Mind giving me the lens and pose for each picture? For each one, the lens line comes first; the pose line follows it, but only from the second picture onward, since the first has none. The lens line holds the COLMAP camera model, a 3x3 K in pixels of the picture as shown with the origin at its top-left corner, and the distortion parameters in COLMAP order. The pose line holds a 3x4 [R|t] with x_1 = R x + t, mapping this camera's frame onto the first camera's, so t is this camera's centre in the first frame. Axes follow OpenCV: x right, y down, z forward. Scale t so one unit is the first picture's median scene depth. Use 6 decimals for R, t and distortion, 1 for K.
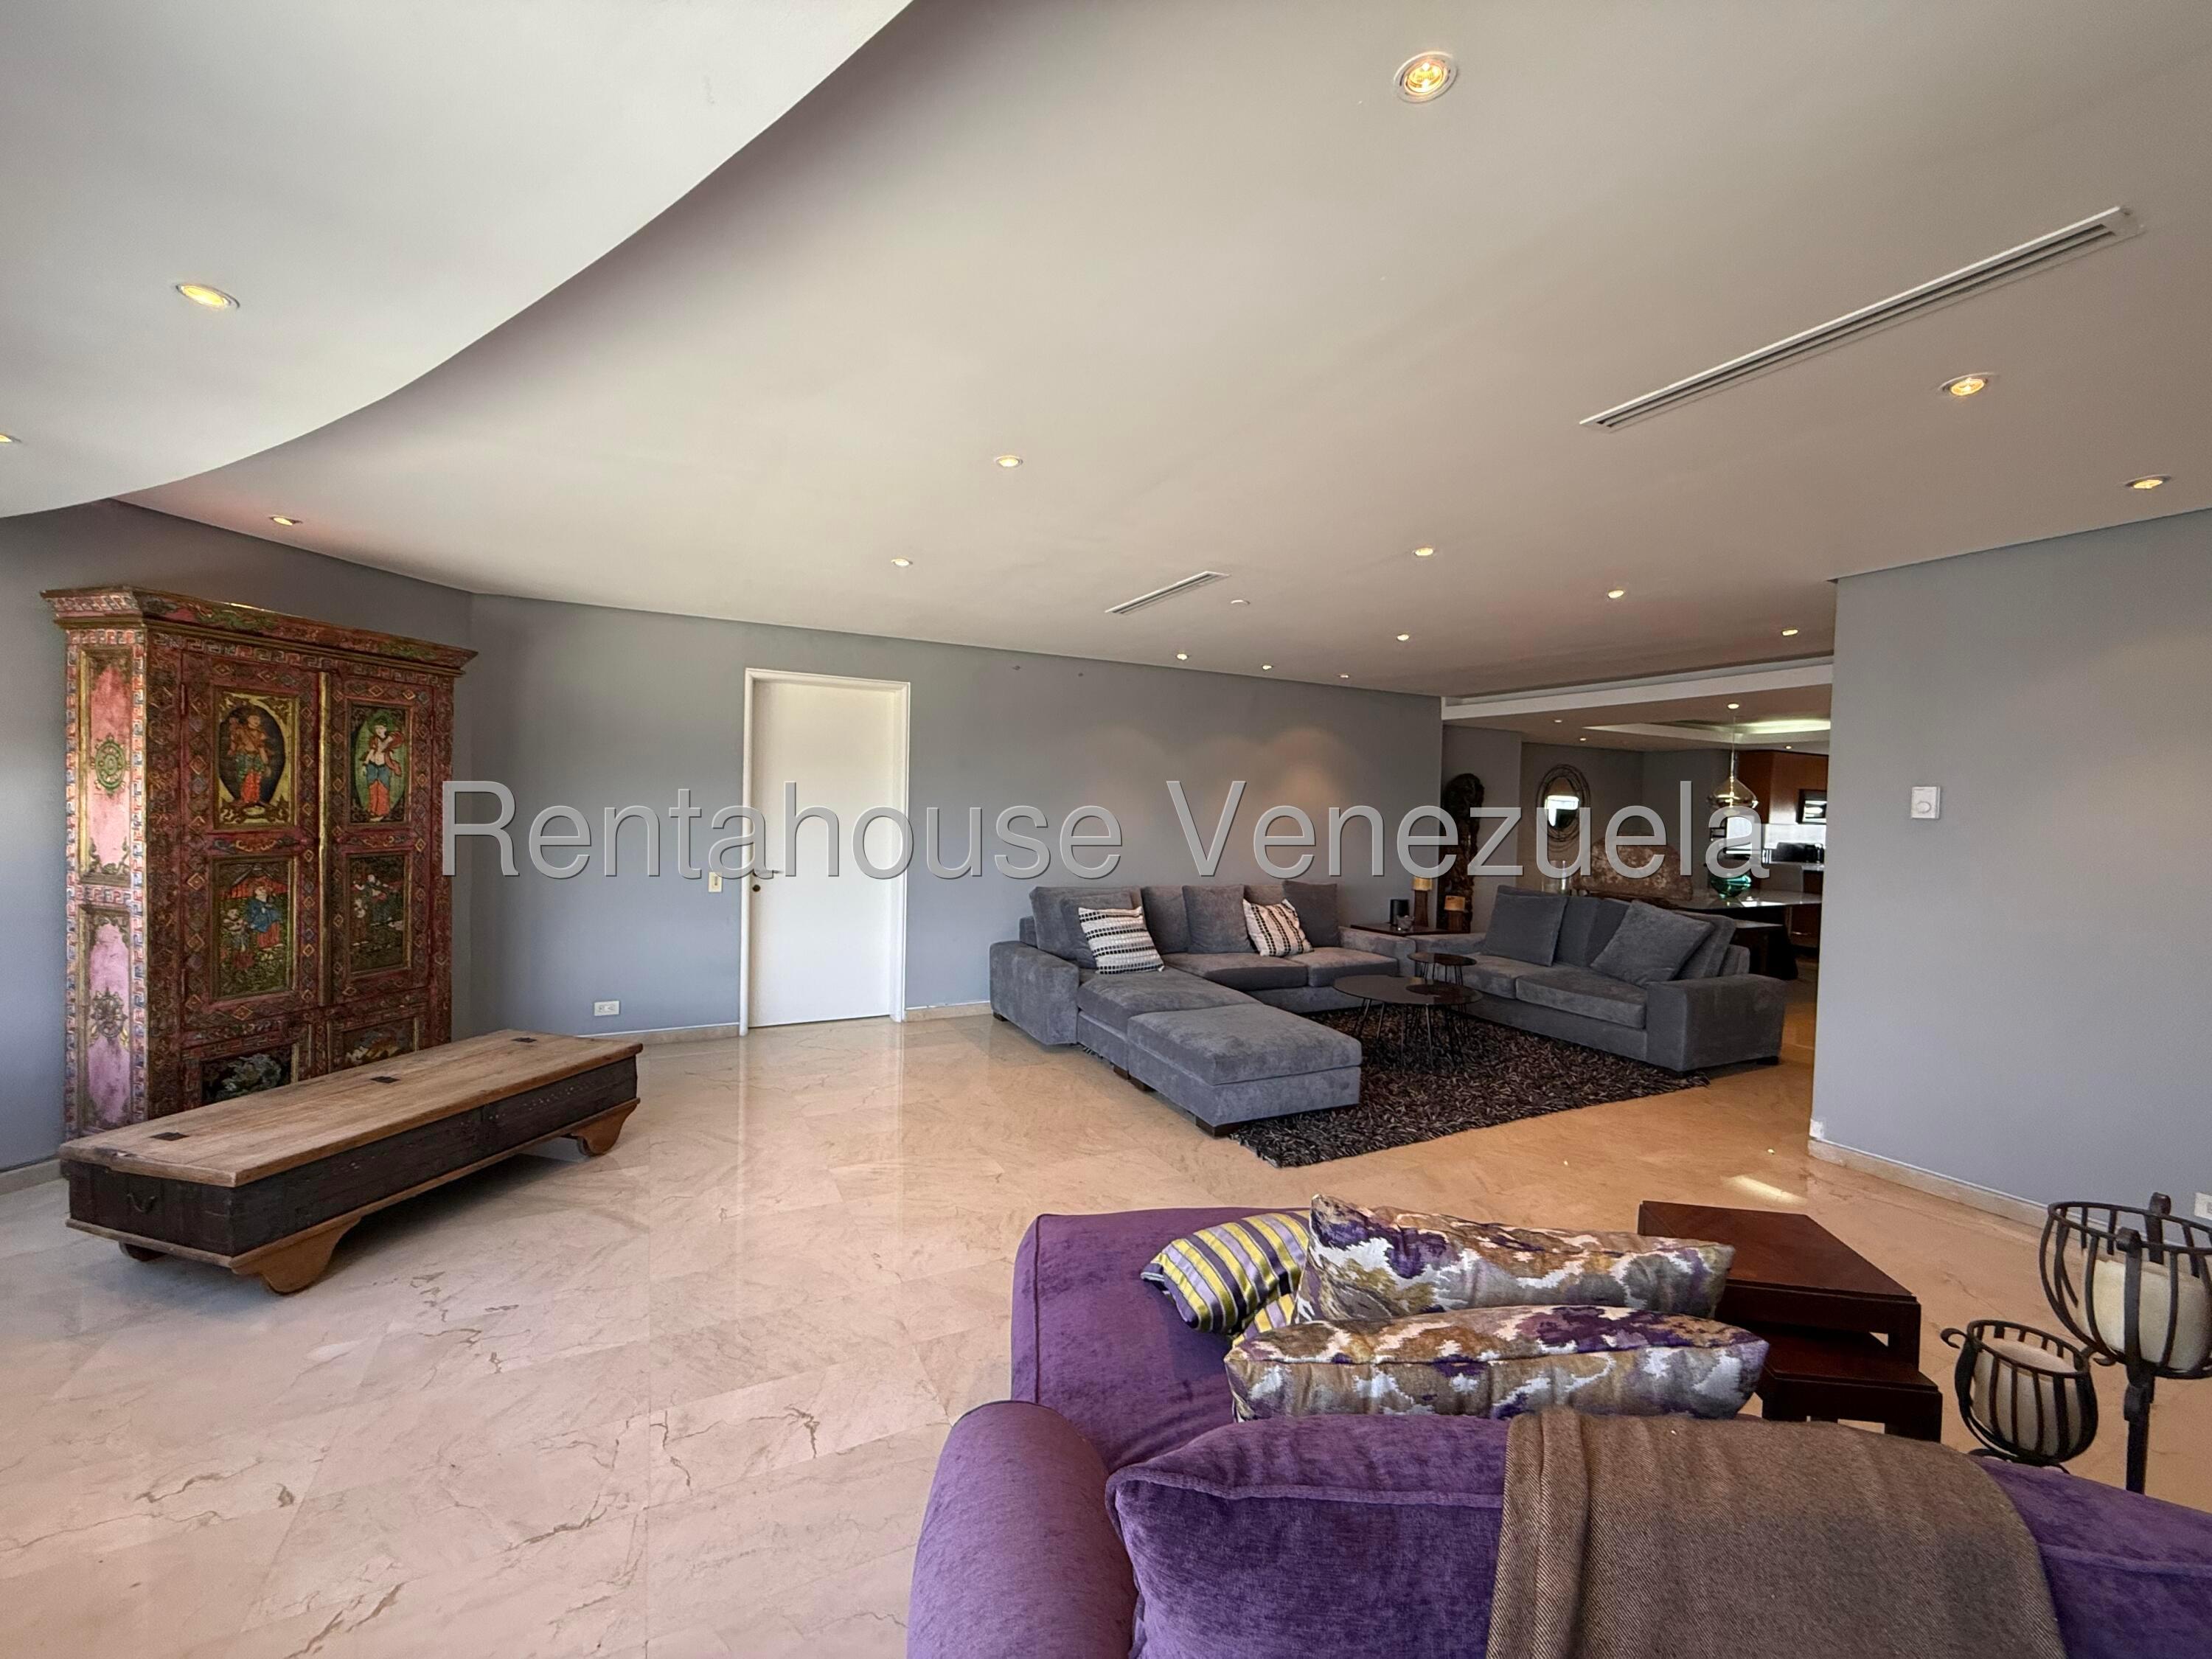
lens RADIAL K [[882.3, 0, 1102.1], [0, 882.3, 832.0], [0, 0, 1]] dist [-0.001038, 0.000286]
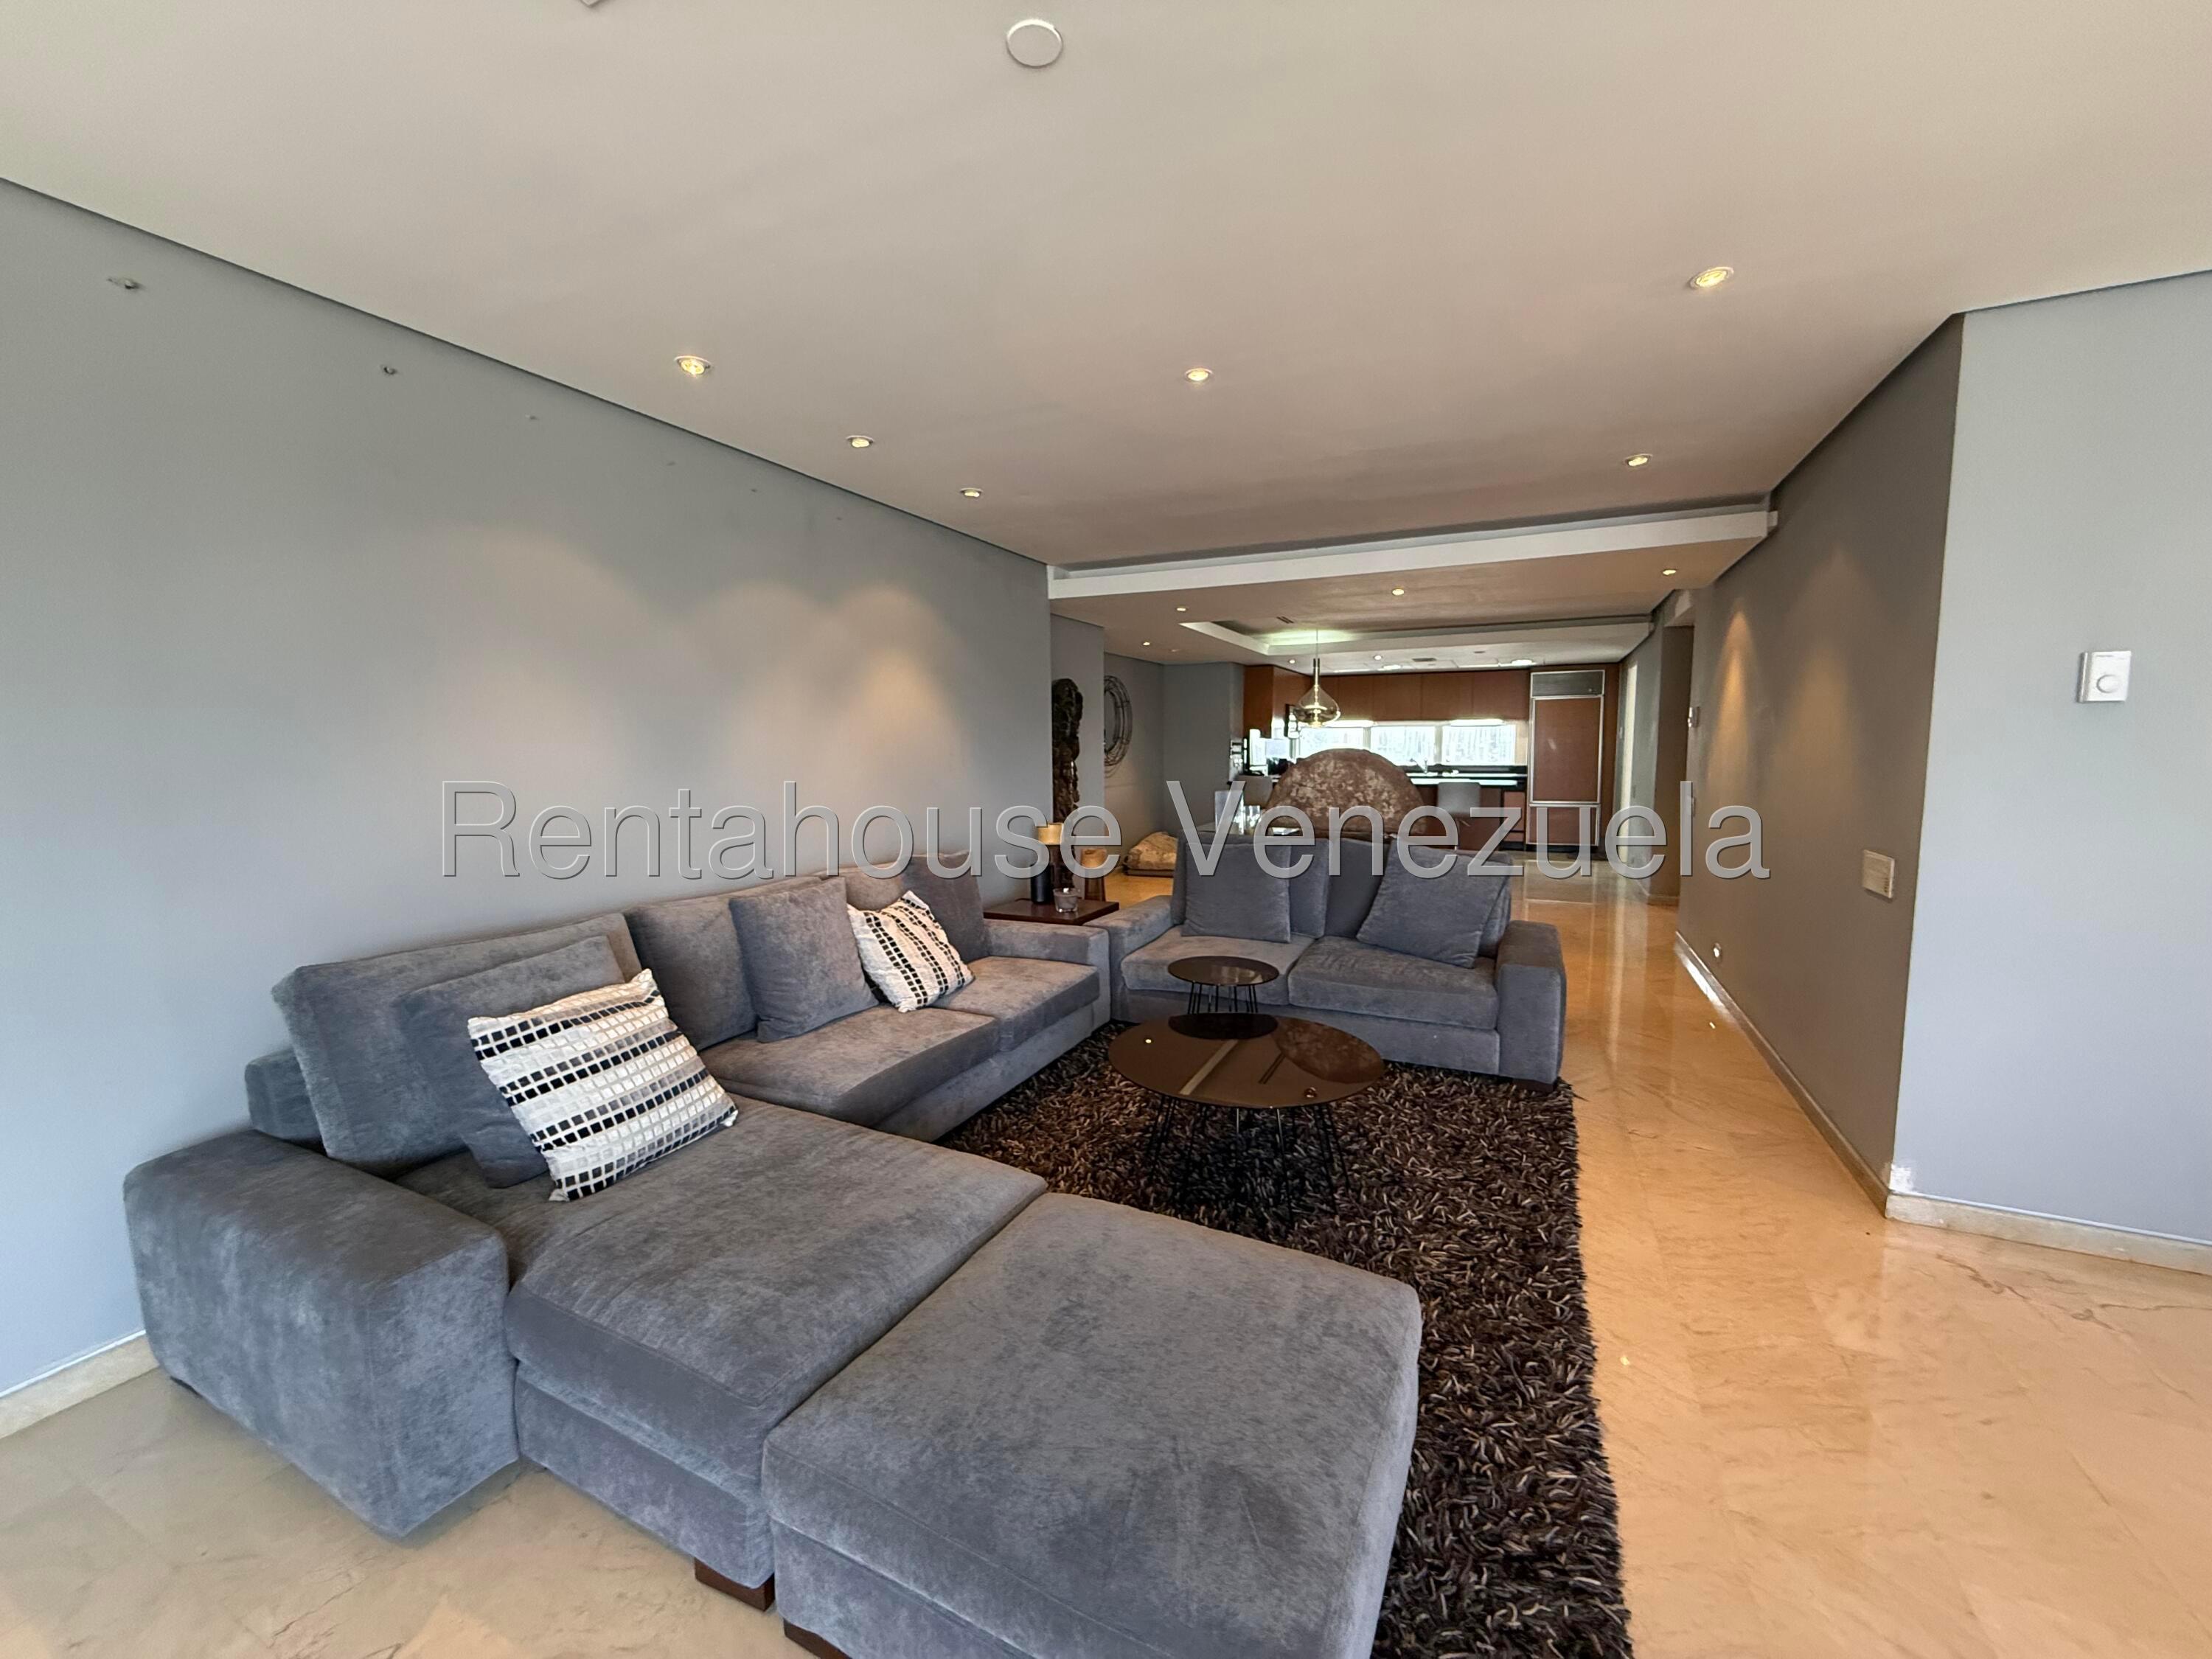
lens RADIAL K [[882.3, 0, 1102.0], [0, 882.3, 831.2], [0, 0, 1]] dist [-0.001038, 0.000286]
pose [[0.793122, -0.089866, 0.602397, -0.041137], [0.044113, 0.994933, 0.090344, -0.009254], [-0.607464, -0.045080, 0.793067, 0.781303]]
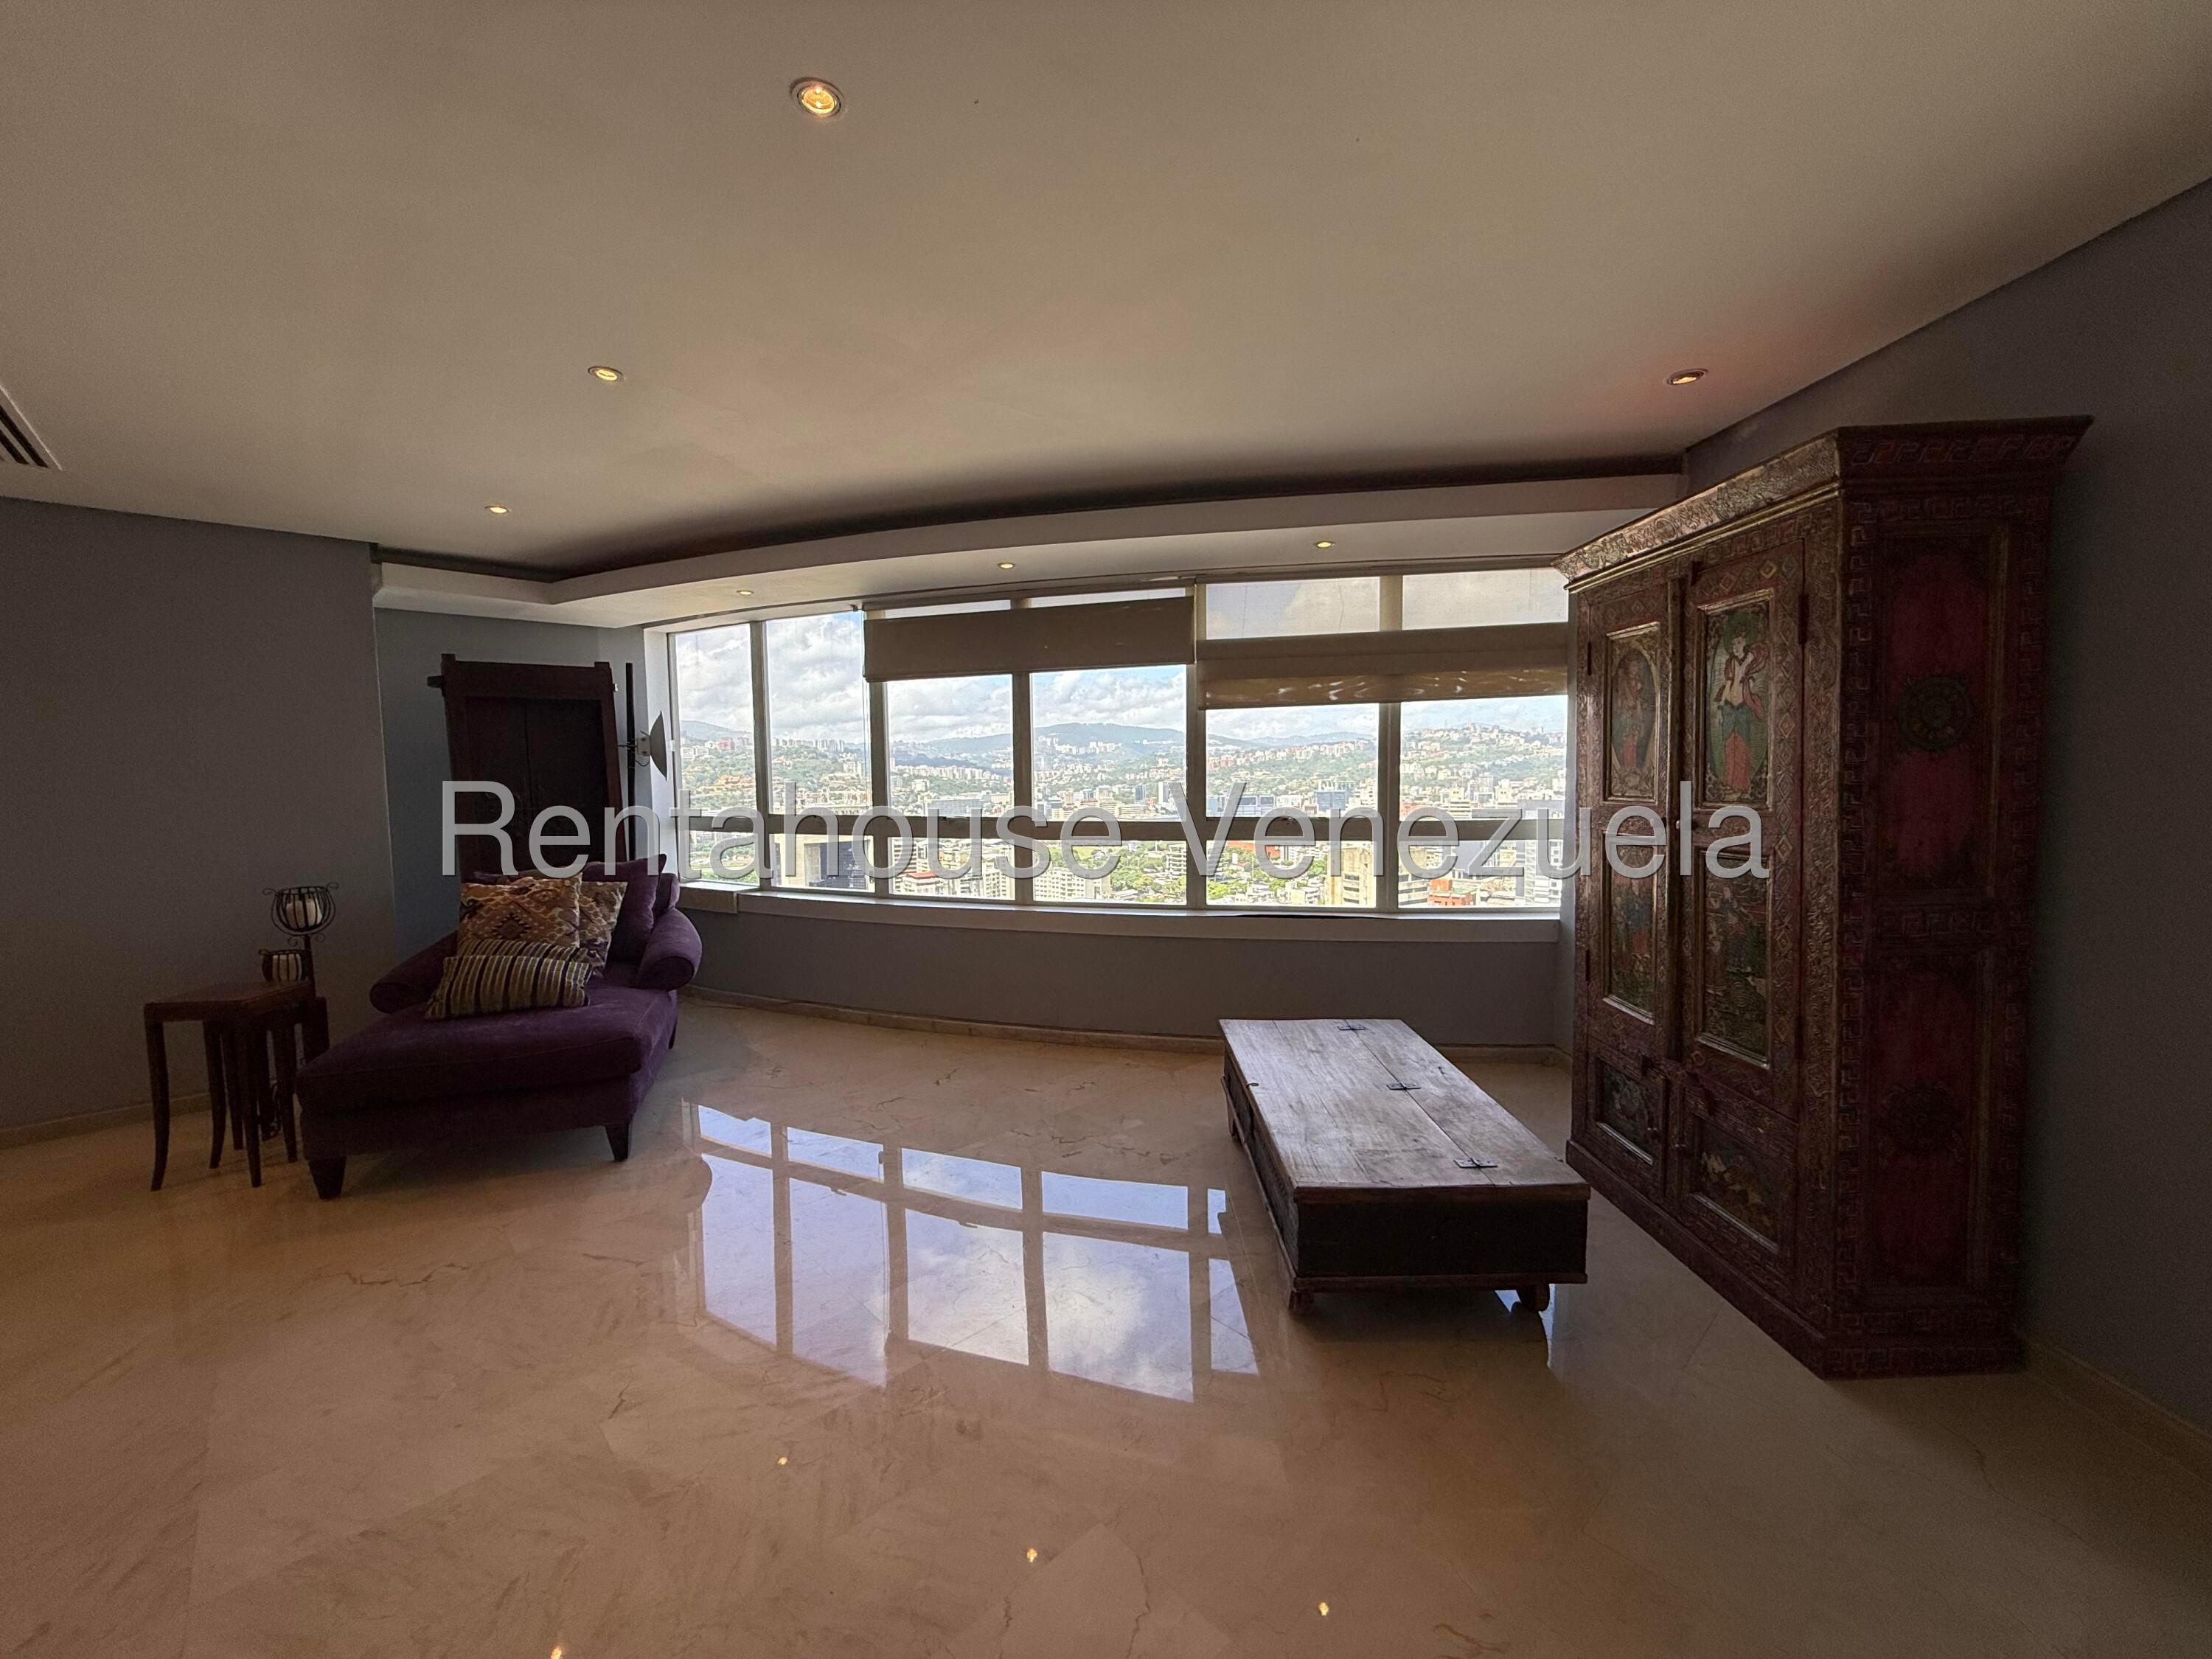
lens RADIAL K [[882.3, 0, 1107.8], [0, 882.3, 838.7], [0, 0, 1]] dist [-0.001038, 0.000286]
pose [[-0.962197, 0.010596, -0.272147, -0.225508], [-0.017480, 0.994780, 0.100535, -0.034987], [0.271792, 0.101492, -0.956989, 1.319685]]
